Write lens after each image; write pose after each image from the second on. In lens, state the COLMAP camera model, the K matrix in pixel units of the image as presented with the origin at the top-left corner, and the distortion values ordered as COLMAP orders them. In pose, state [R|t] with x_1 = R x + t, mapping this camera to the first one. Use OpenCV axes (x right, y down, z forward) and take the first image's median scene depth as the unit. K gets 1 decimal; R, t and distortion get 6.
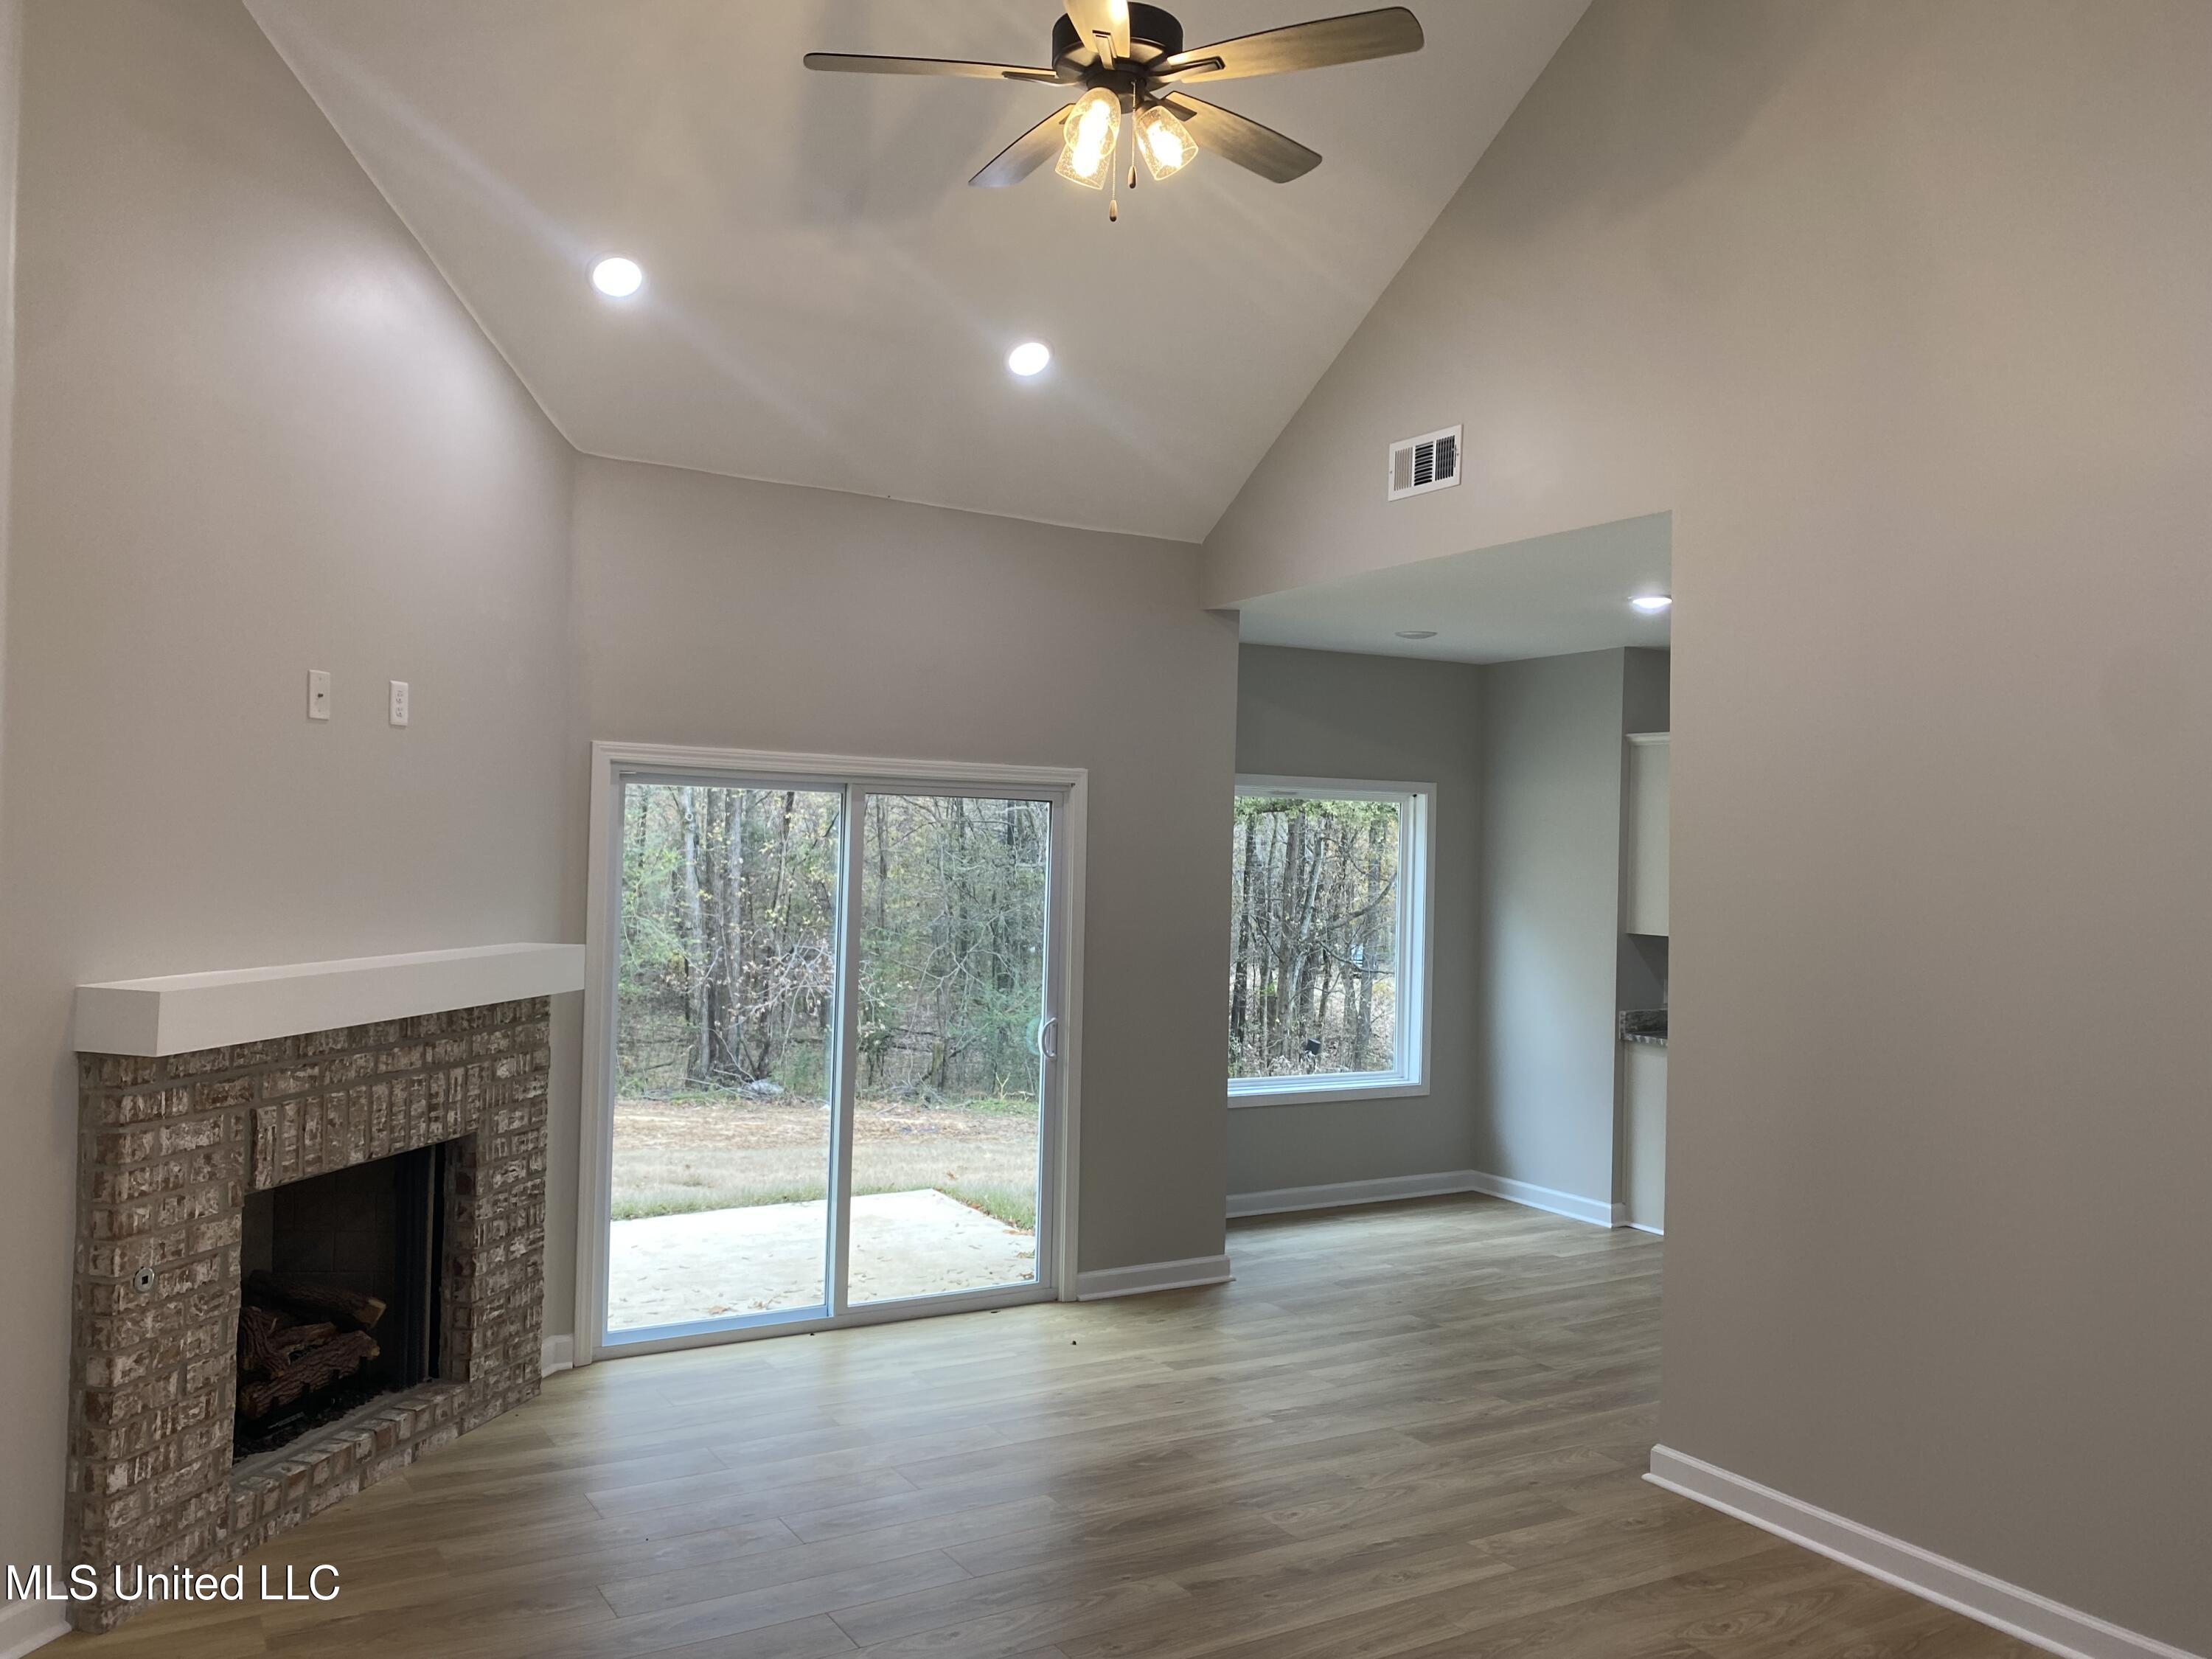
lens RADIAL K [[1674.7, 0, 1092.4], [0, 1674.7, 832.5], [0, 0, 1]] dist [0.023571, -0.028572]
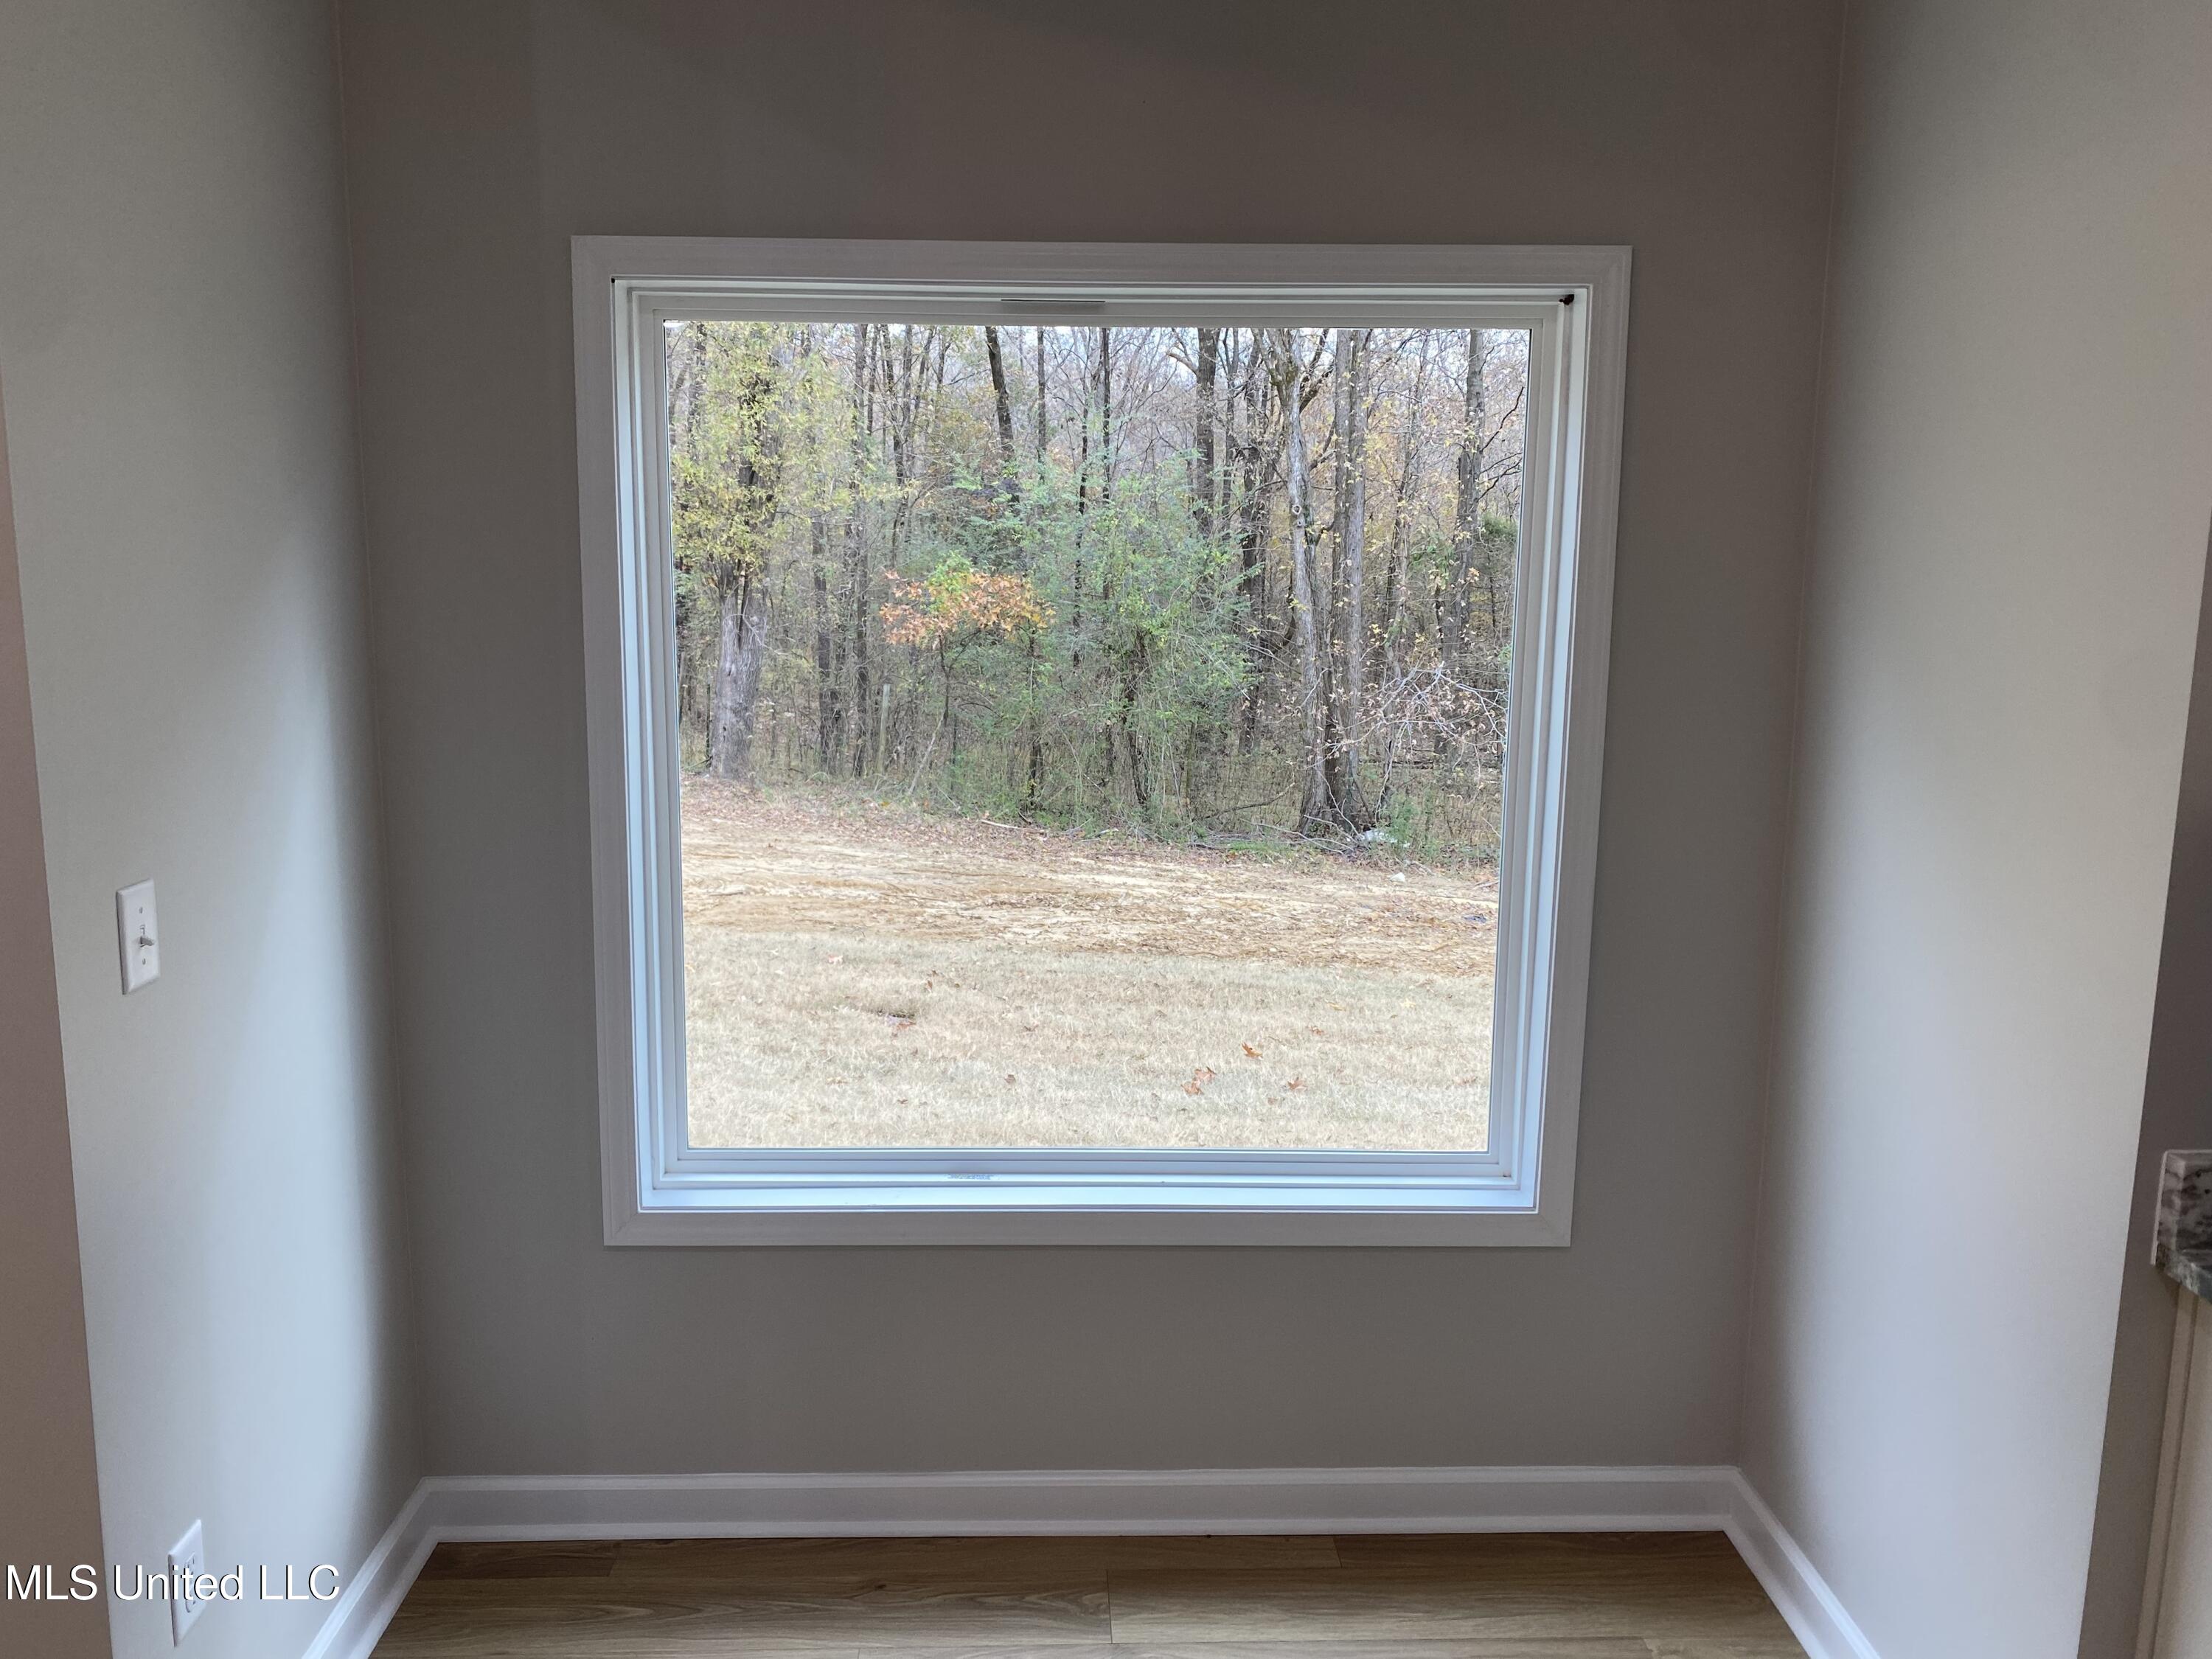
lens RADIAL K [[1674.7, 0, 1098.1], [0, 1674.7, 827.2], [0, 0, 1]] dist [0.023571, -0.028572]
pose [[0.874497, 0.054745, -0.481932, 0.555966], [0.028331, 0.986148, 0.163428, 0.041166], [0.484204, -0.156571, 0.860832, 1.391801]]
